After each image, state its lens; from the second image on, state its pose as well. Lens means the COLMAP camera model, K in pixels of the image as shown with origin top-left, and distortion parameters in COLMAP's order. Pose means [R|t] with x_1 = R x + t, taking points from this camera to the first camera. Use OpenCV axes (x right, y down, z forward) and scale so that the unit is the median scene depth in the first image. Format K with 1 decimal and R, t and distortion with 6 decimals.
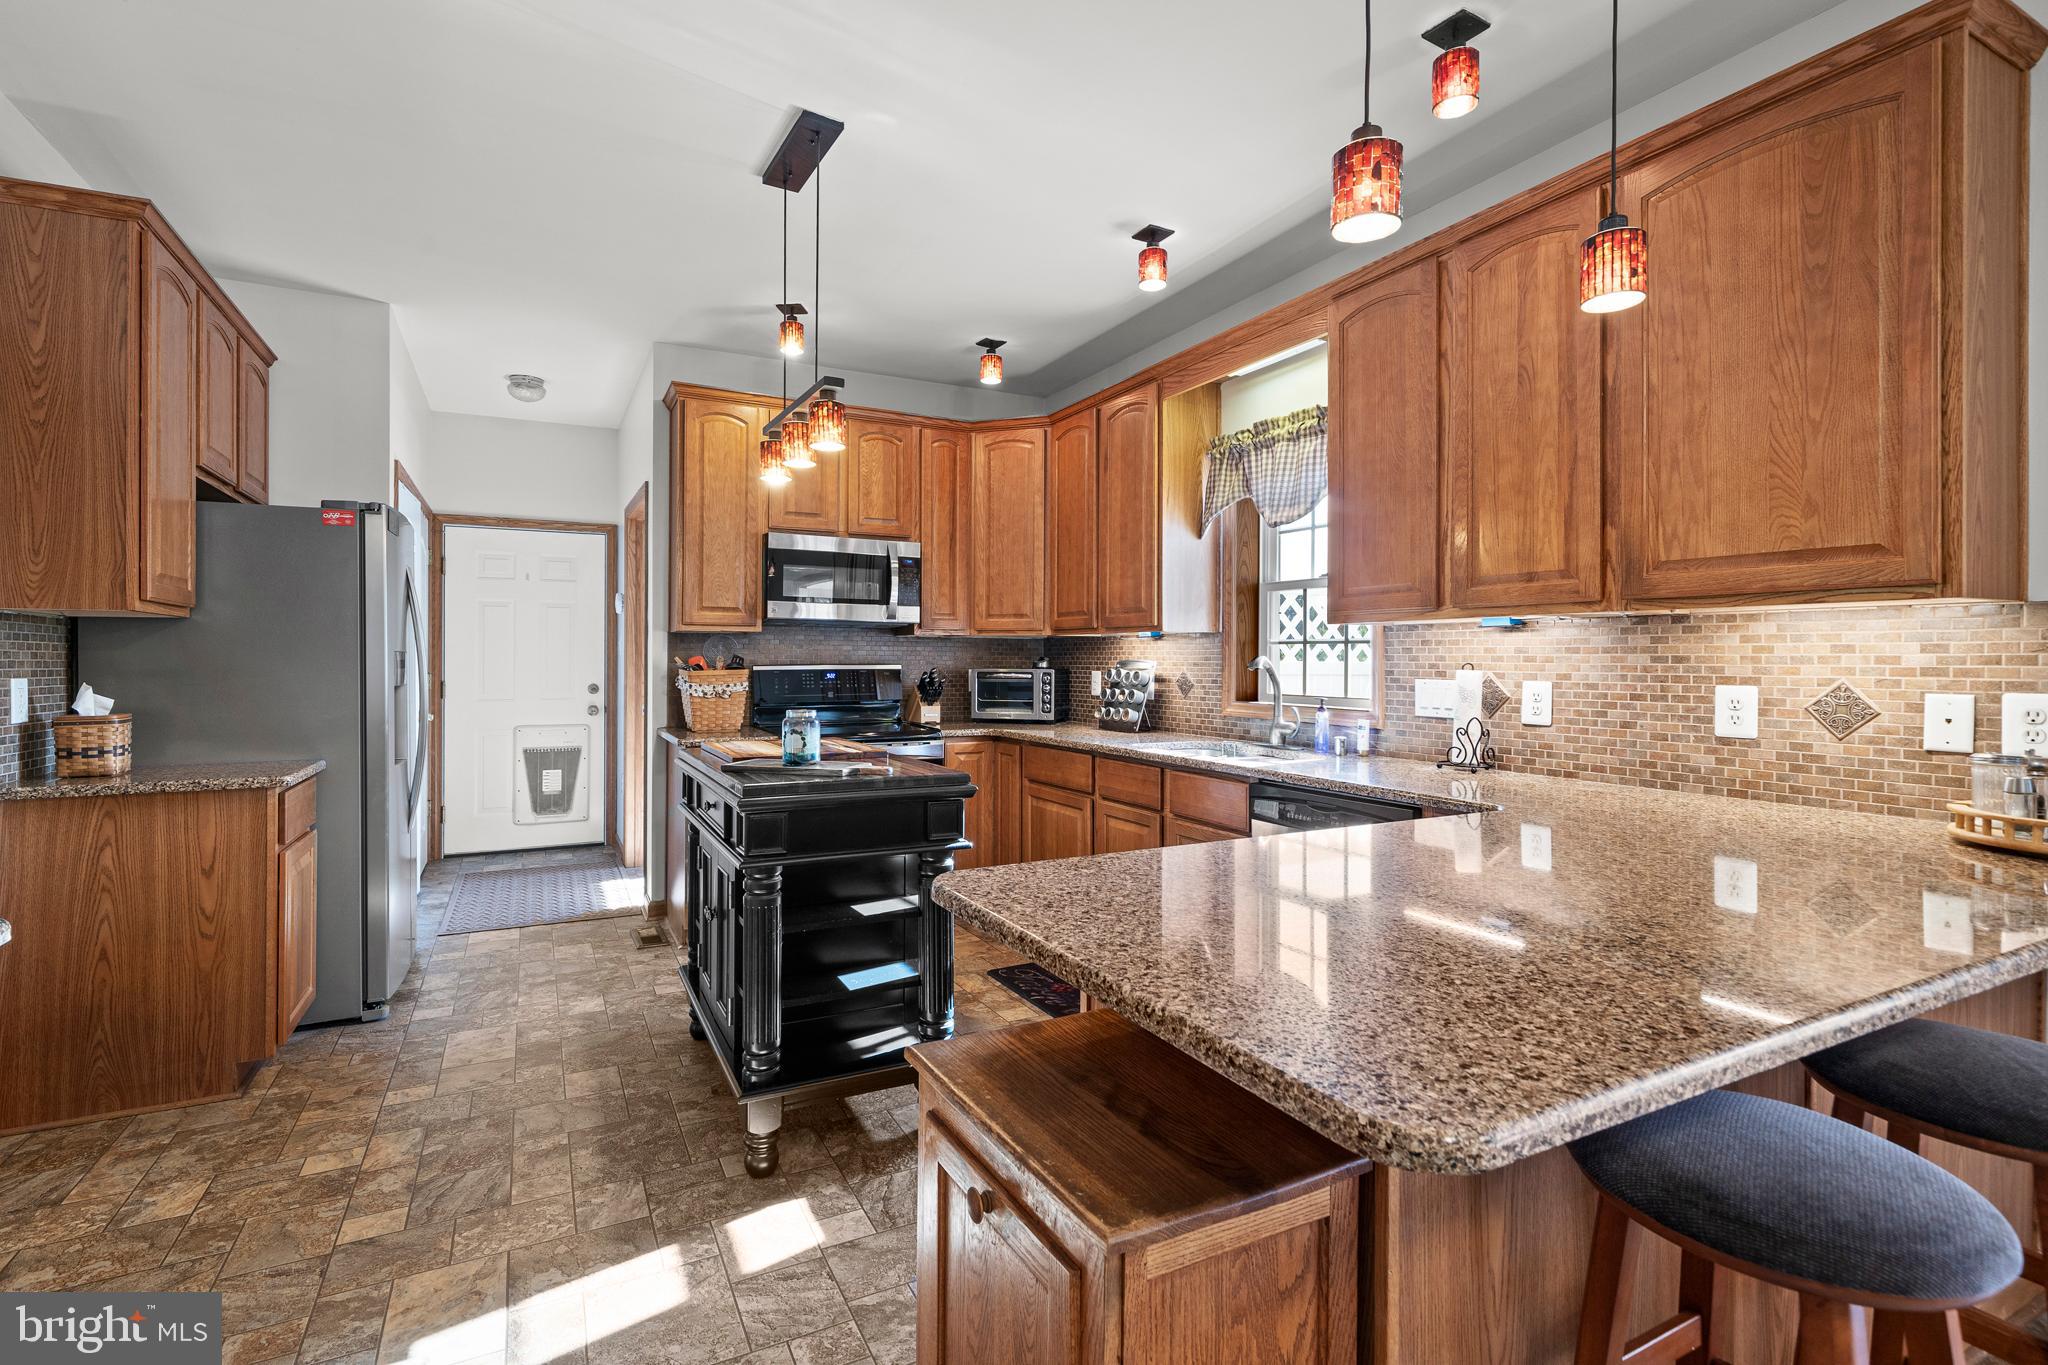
lens RADIAL K [[932.8, 0, 994.5], [0, 932.8, 660.6], [0, 0, 1]] dist [0.006851, -0.000644]
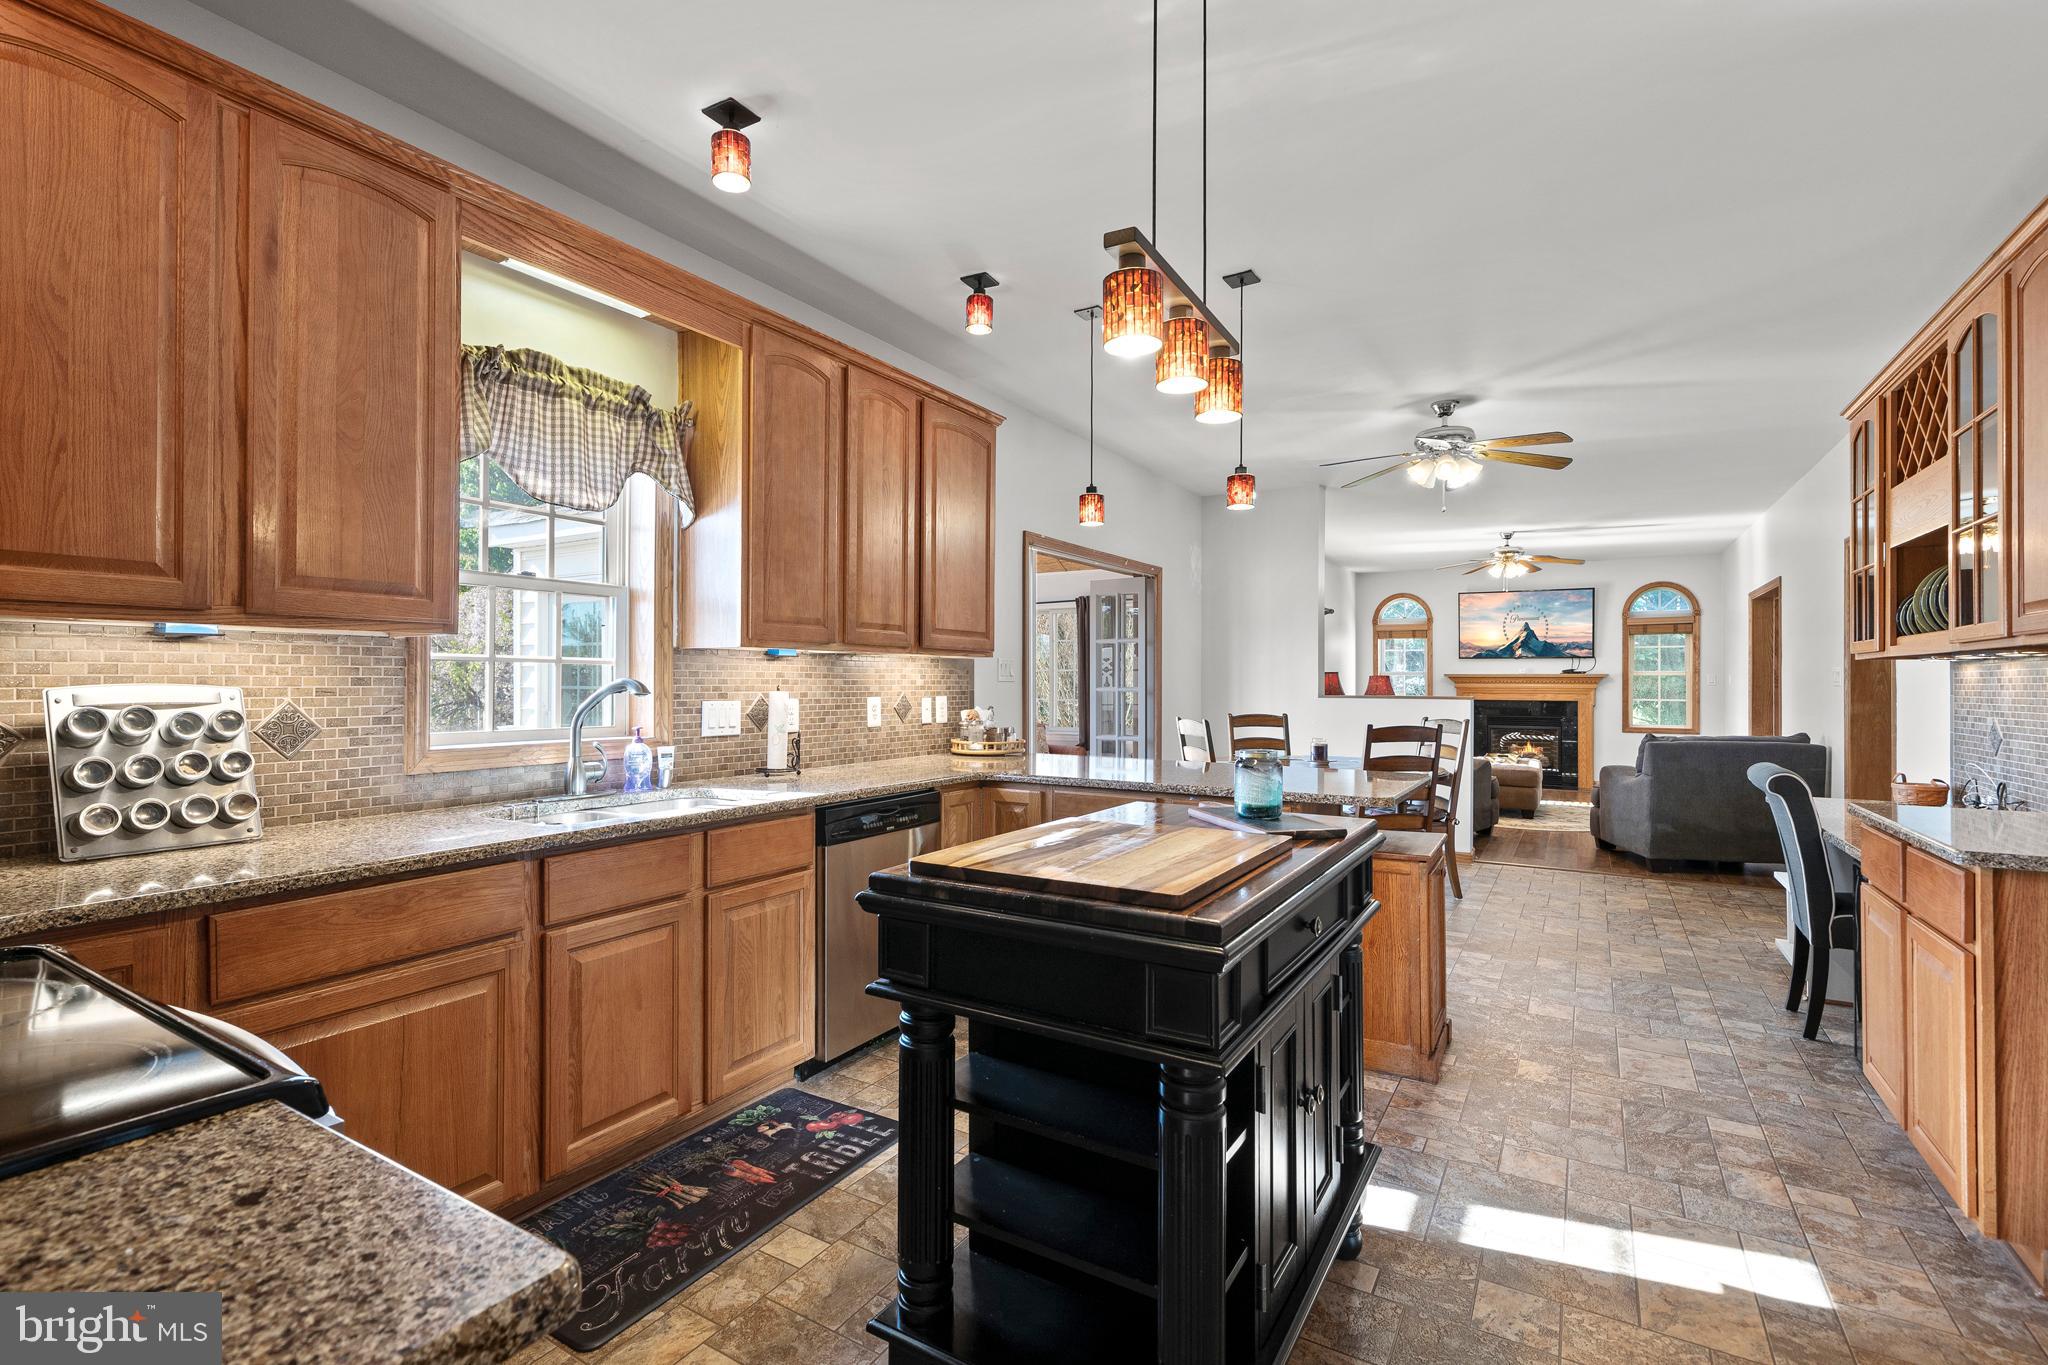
lens RADIAL K [[932.8, 0, 1009.8], [0, 932.8, 680.5], [0, 0, 1]] dist [0.006851, -0.000644]
pose [[-0.526129, -0.003706, 0.850396, -0.540697], [-0.003098, 0.999992, 0.002441, -0.006325], [-0.850399, -0.001351, -0.526137, 1.111516]]
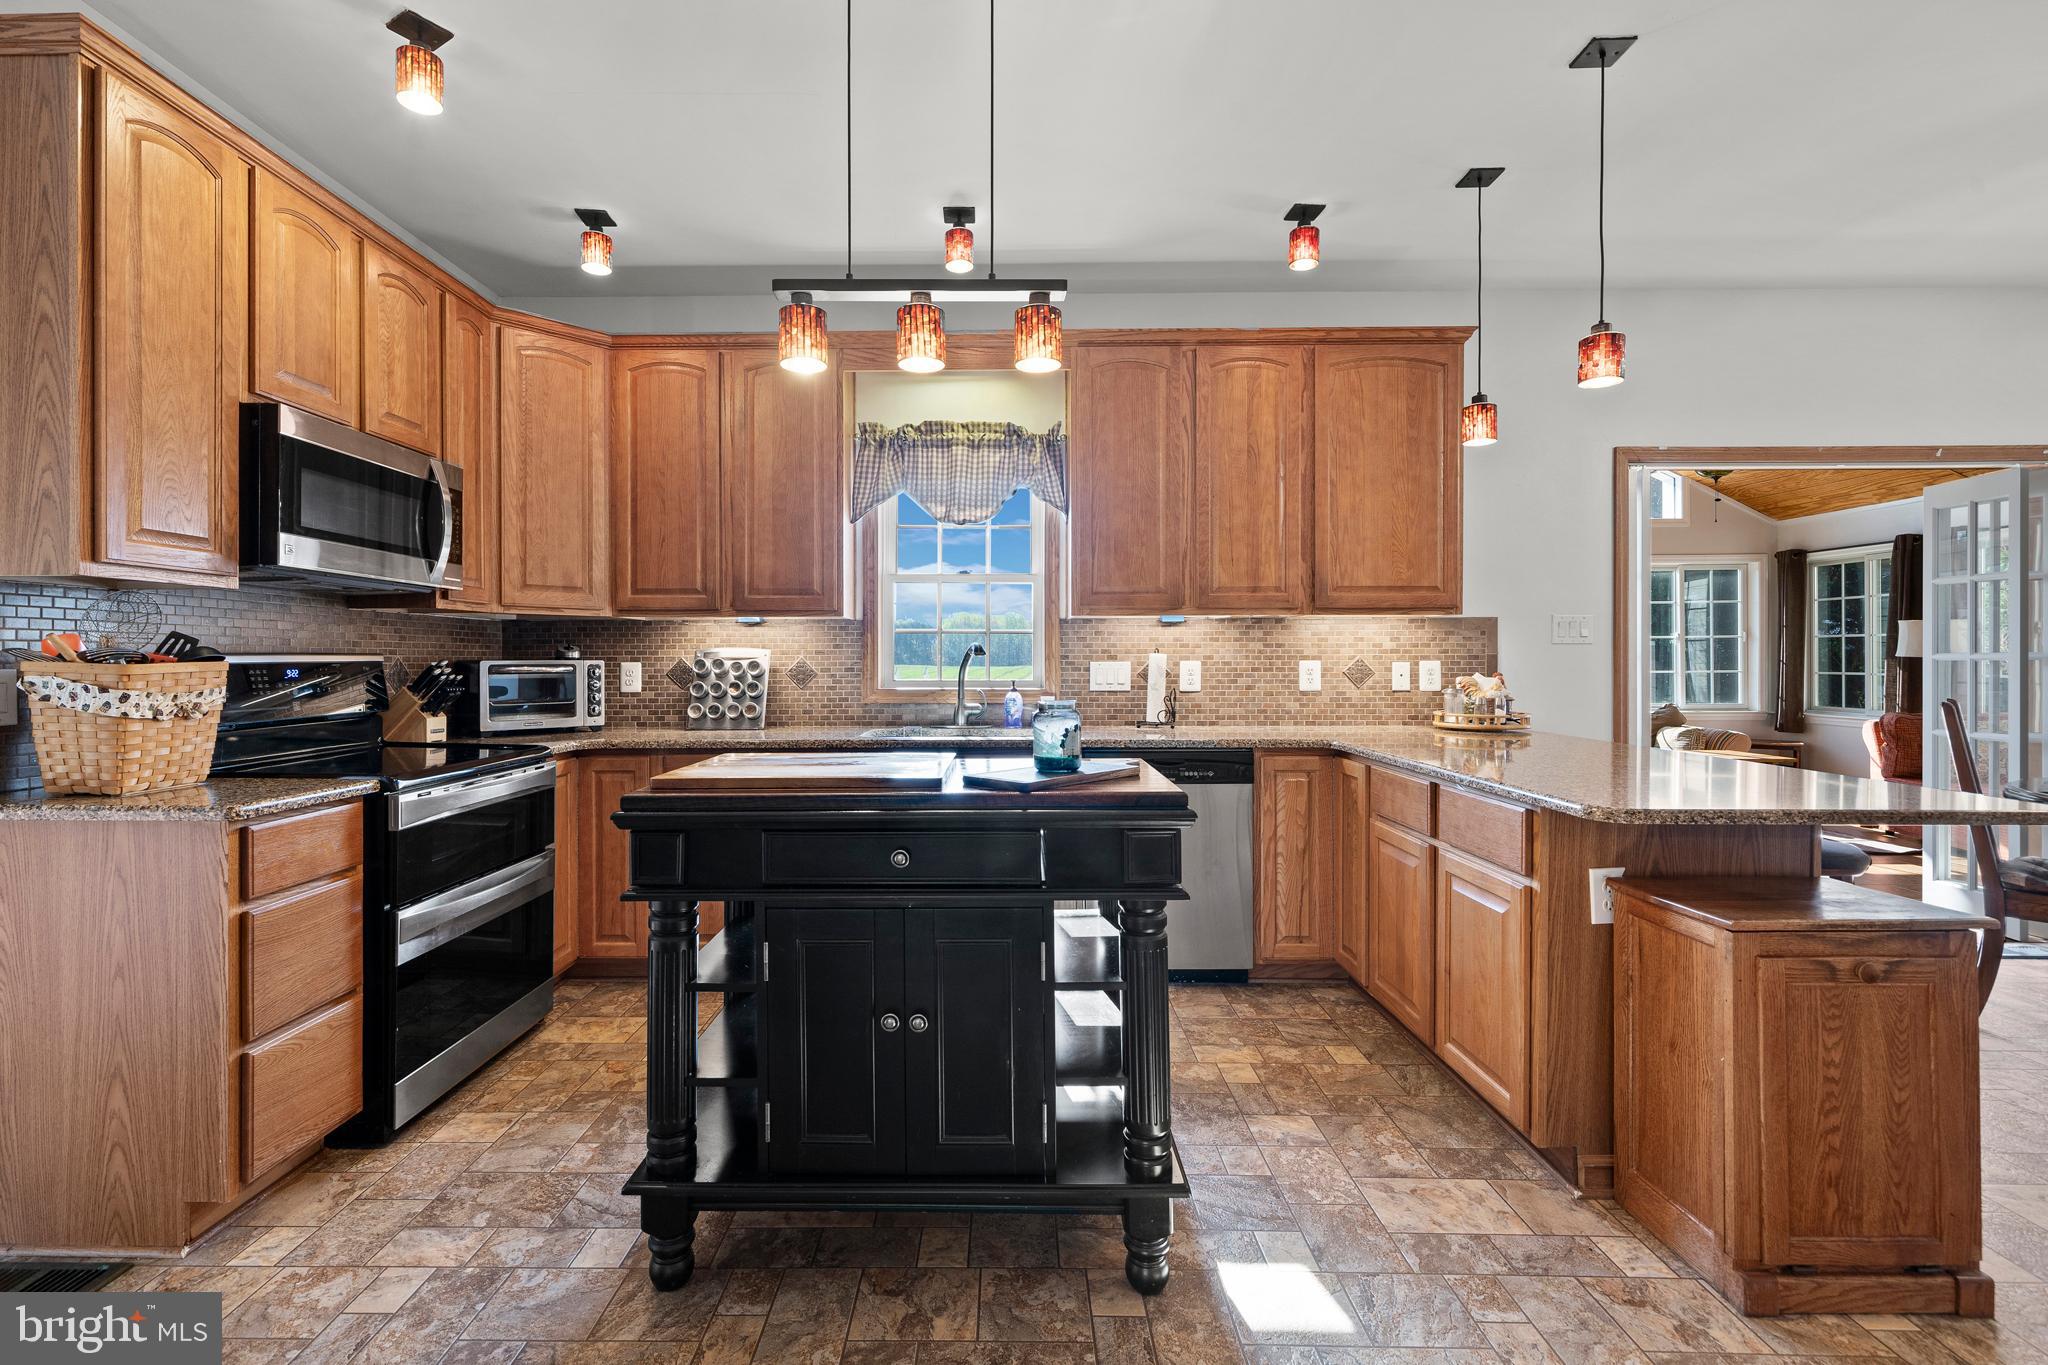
lens RADIAL K [[932.8, 0, 995.4], [0, 932.8, 652.1], [0, 0, 1]] dist [0.006851, -0.000644]
pose [[0.456247, 0.002502, 0.889850, -0.642974], [0.005362, 0.999970, -0.005561, 0.011438], [-0.889837, 0.007309, 0.456220, 0.478211]]
